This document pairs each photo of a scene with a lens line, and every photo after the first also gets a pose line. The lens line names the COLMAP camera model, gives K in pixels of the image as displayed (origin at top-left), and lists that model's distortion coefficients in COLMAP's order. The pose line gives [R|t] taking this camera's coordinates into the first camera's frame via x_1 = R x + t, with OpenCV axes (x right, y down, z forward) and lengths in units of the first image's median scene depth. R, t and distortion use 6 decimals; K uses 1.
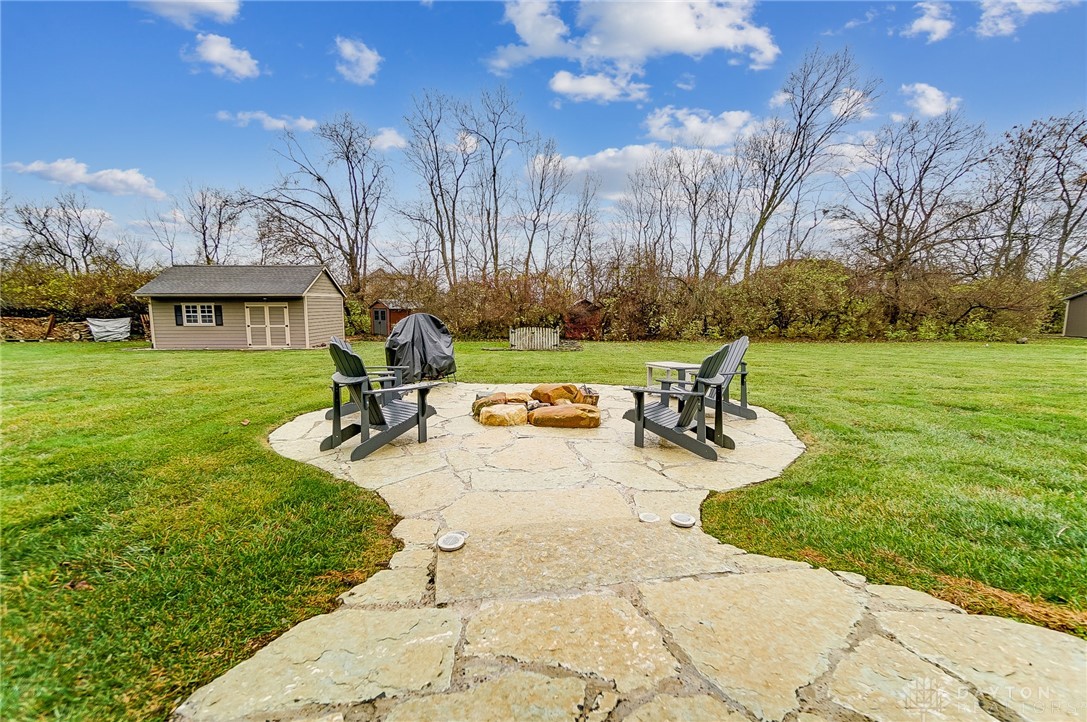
lens RADIAL K [[469.2, 0, 542.3], [0, 469.2, 349.6], [0, 0, 1]] dist [-0.008056, 0.001134]
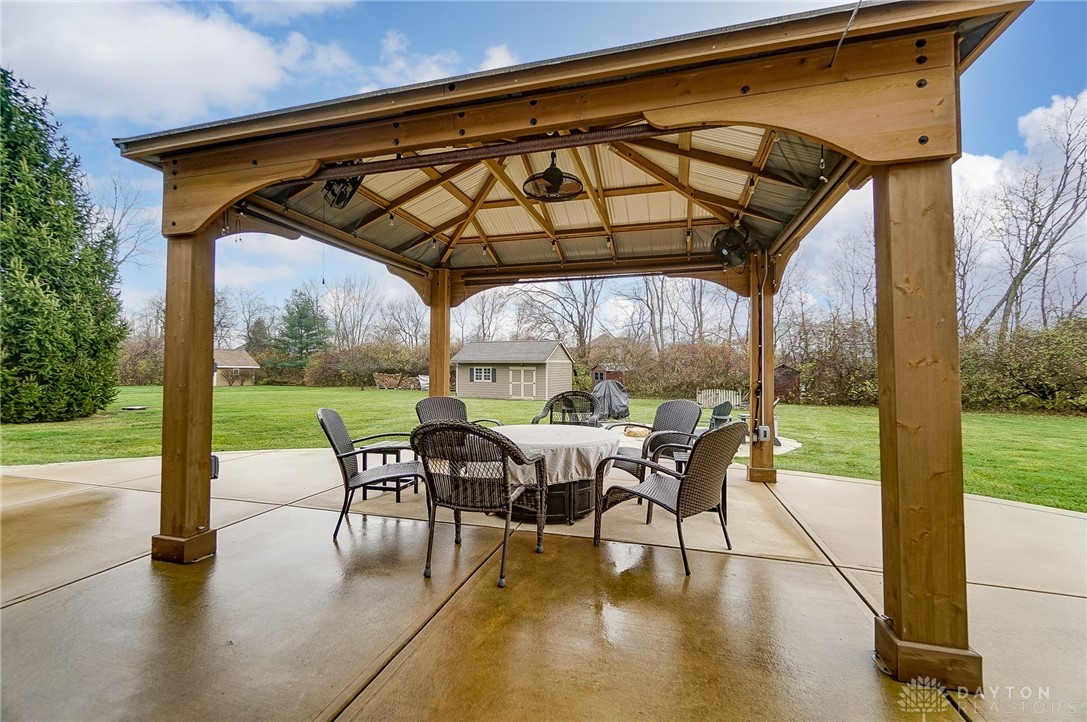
lens RADIAL K [[466.3, 0, 540.4], [0, 466.3, 357.2], [0, 0, 1]] dist [-0.010761, 0.004220]
pose [[0.890099, -0.002962, -0.455758, 0.085167], [-0.046345, 0.994207, -0.096975, 0.005016], [0.453405, 0.107439, 0.884805, -0.187401]]
